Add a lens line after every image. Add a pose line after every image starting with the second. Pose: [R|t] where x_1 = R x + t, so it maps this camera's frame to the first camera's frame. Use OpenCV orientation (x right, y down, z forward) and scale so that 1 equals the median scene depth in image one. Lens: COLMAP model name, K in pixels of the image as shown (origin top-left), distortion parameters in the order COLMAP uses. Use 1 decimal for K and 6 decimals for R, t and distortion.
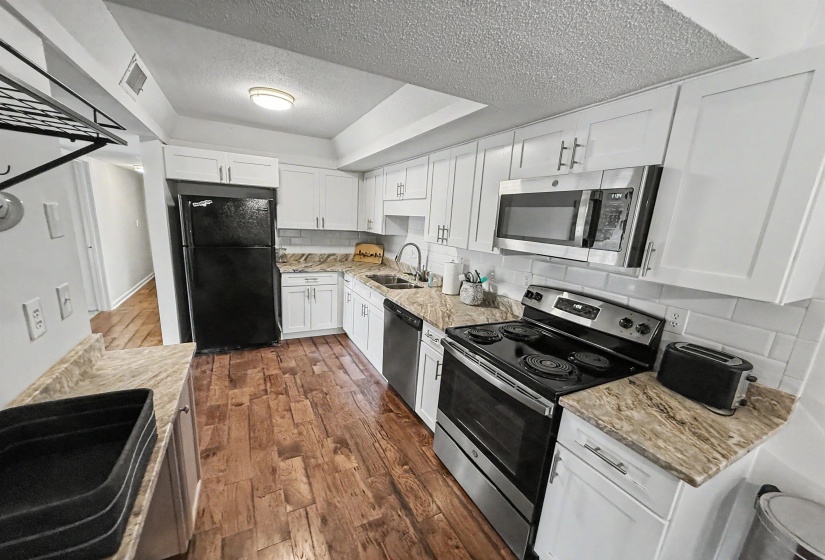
lens RADIAL K [[324.9, 0, 412.2], [0, 324.9, 293.8], [0, 0, 1]] dist [-0.001549, -0.000107]
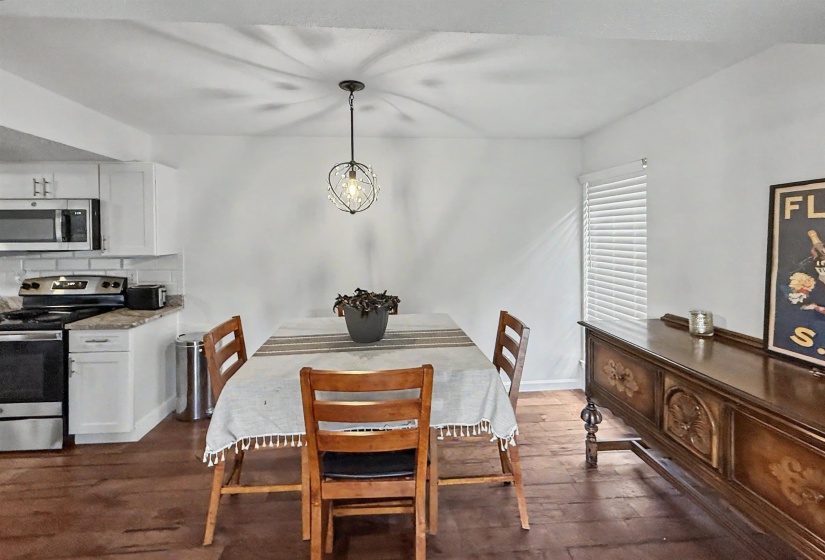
lens RADIAL K [[387.7, 0, 409.0], [0, 387.7, 243.6], [0, 0, 1]] dist [-0.002401, -0.000458]
pose [[0.389235, -0.080451, 0.917618, -0.582044], [0.236176, 0.971595, -0.014998, 0.298575], [-0.890346, 0.222557, 0.397180, -1.310672]]
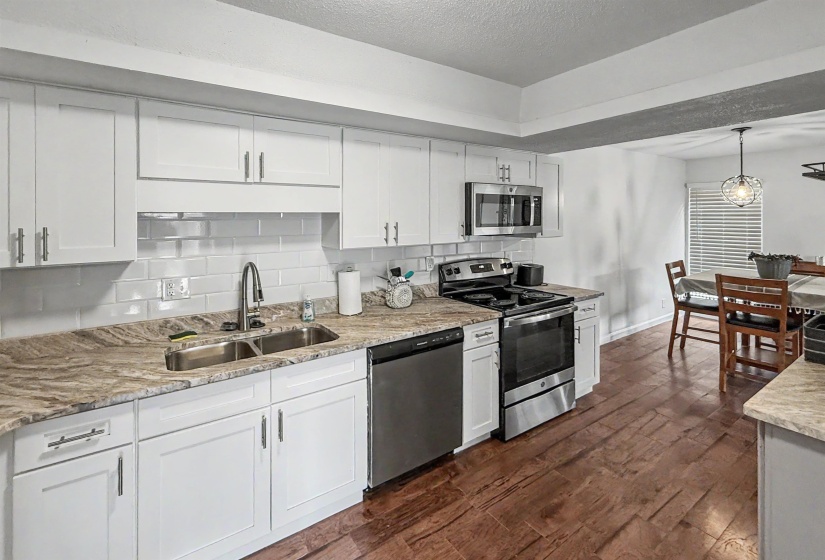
lens RADIAL K [[377.0, 0, 413.7], [0, 377.0, 221.9], [0, 0, 1]] dist [-0.001371, -0.000027]
pose [[-0.125745, -0.064772, 0.989946, -1.396018], [0.220057, 0.971186, 0.091497, -0.470513], [-0.967348, 0.229350, -0.107868, 1.740561]]
